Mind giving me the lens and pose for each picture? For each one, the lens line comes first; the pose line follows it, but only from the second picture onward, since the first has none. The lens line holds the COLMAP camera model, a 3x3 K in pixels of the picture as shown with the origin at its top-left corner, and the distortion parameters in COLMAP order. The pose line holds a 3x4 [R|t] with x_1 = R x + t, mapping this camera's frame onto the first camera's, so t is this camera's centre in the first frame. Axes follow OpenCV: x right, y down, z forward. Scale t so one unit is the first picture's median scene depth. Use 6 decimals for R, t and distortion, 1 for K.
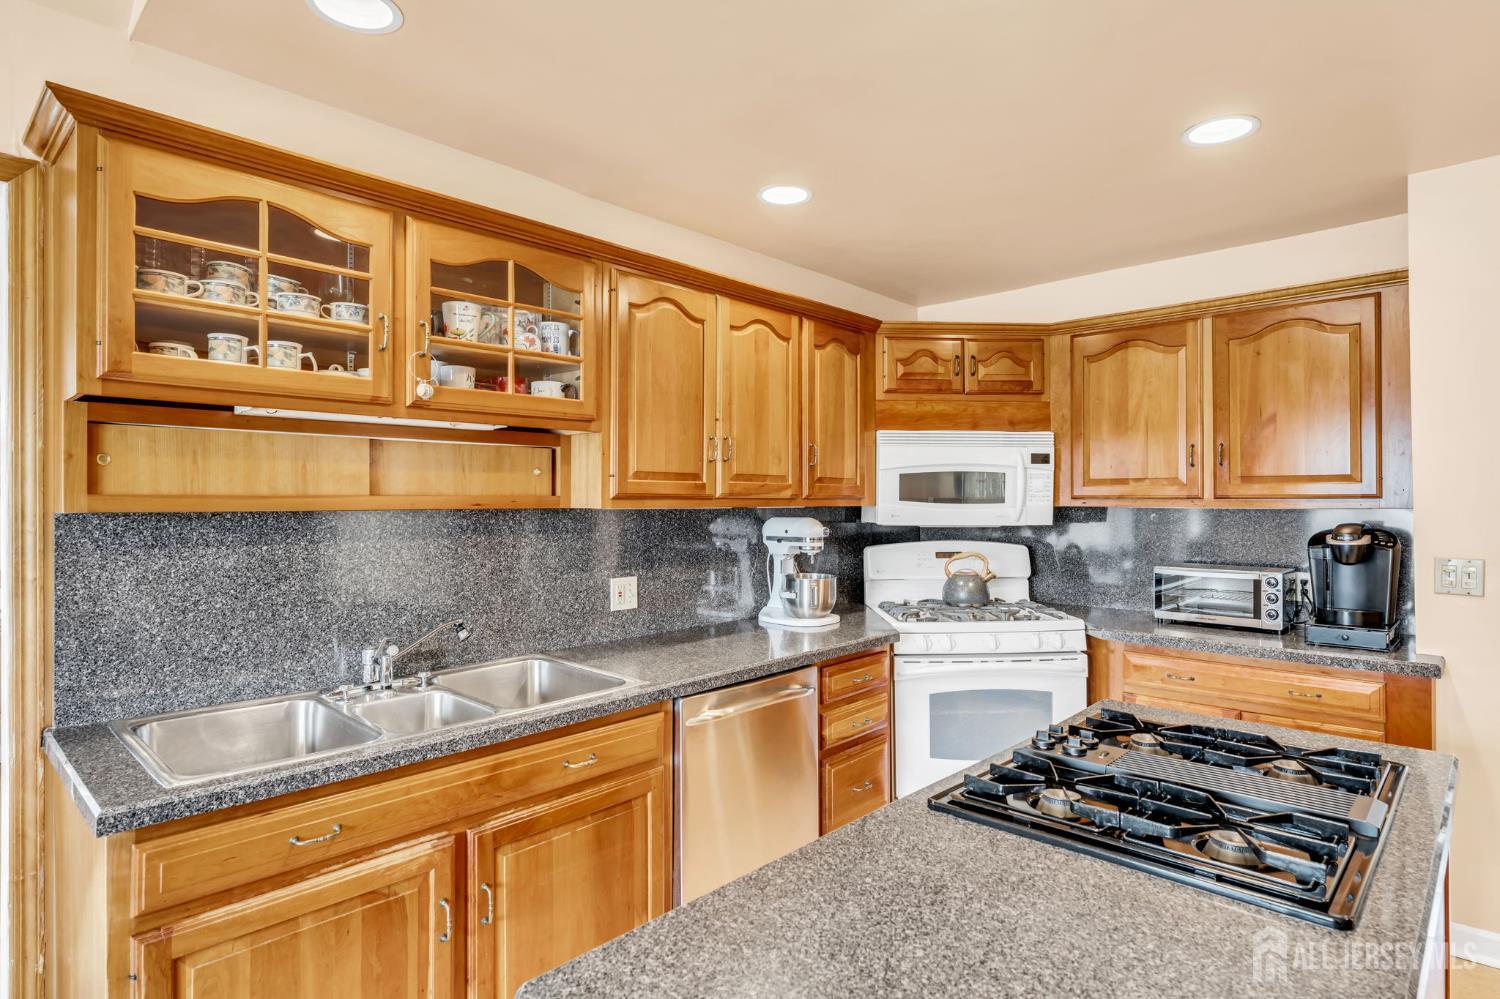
lens RADIAL K [[813.6, 0, 755.3], [0, 813.6, 493.5], [0, 0, 1]] dist [-0.002934, 0.000243]
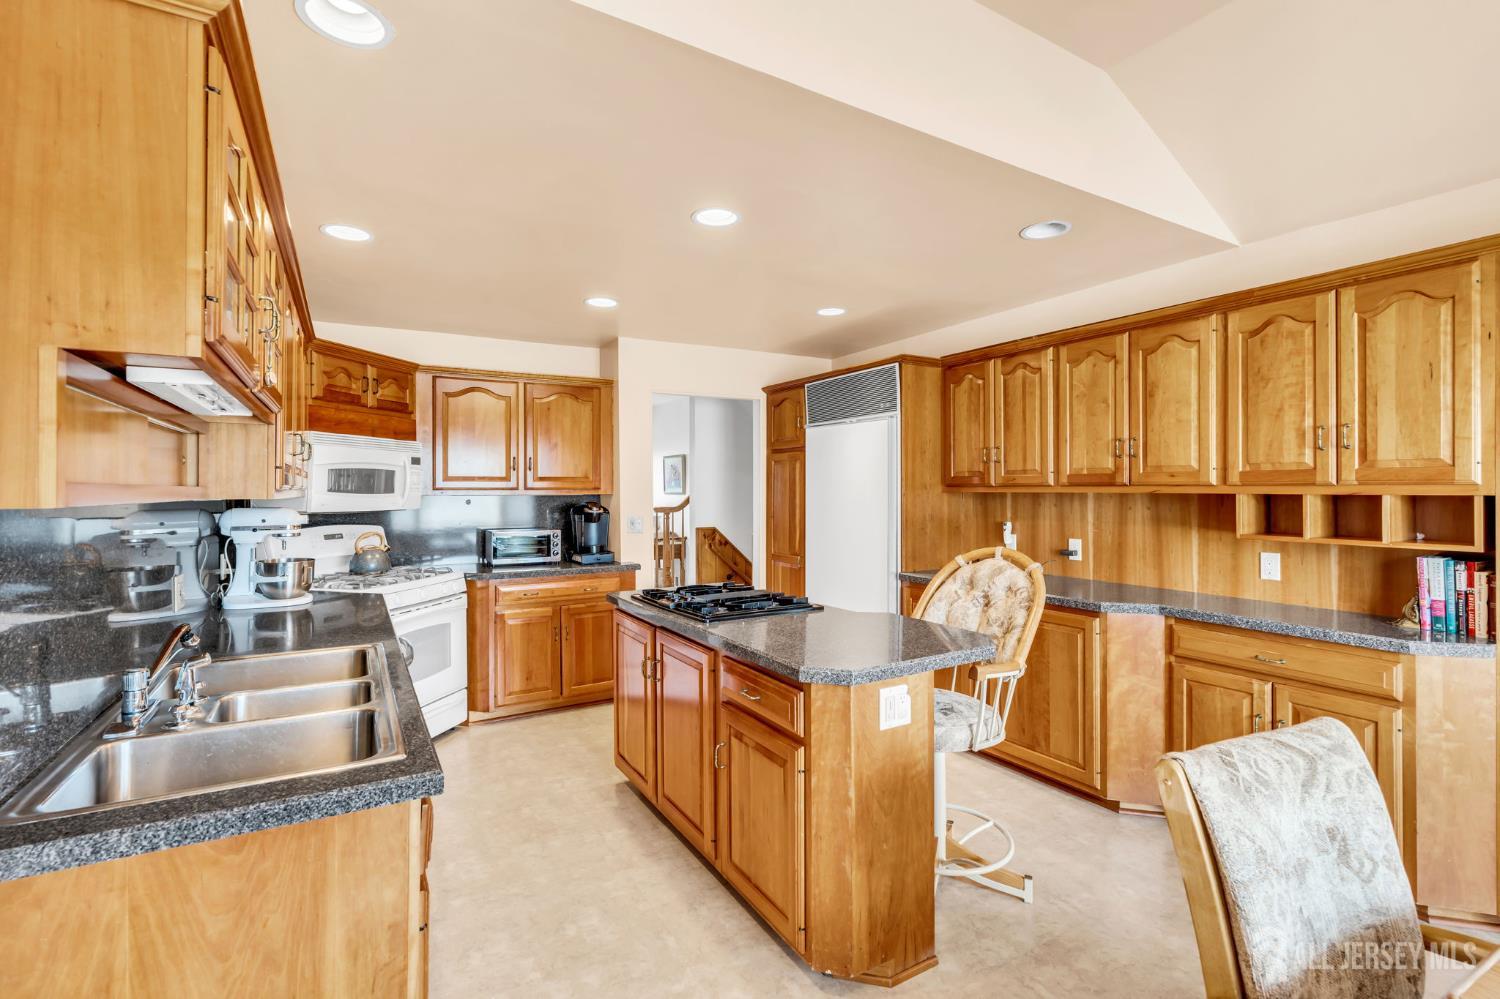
lens RADIAL K [[675.3, 0, 753.2], [0, 675.3, 491.2], [0, 0, 1]] dist [-0.003619, 0.000268]
pose [[0.283743, -0.002878, 0.958896, -0.633795], [-0.002918, 0.999988, 0.003865, 0.002590], [-0.958896, -0.003895, 0.283731, 0.135179]]
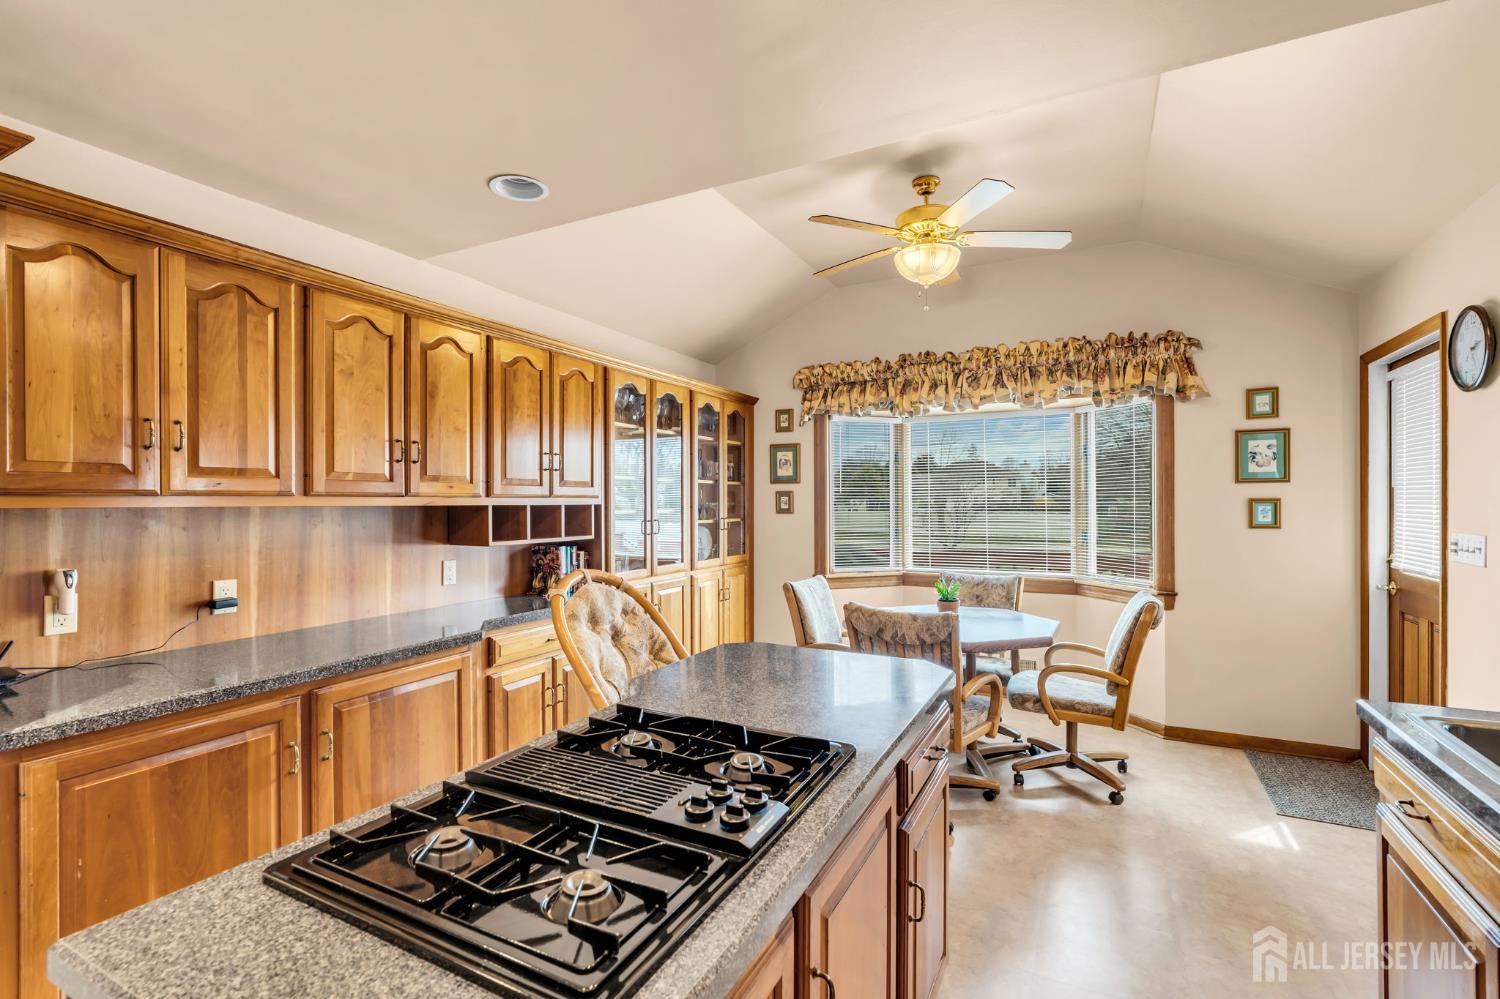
lens RADIAL K [[675.3, 0, 752.0], [0, 675.3, 503.2], [0, 0, 1]] dist [-0.003619, 0.000268]
pose [[-0.962206, 0.003113, -0.272305, 0.271100], [0.004373, 0.999982, -0.004019, 0.009613], [0.272288, -0.005058, -0.962202, 0.789610]]
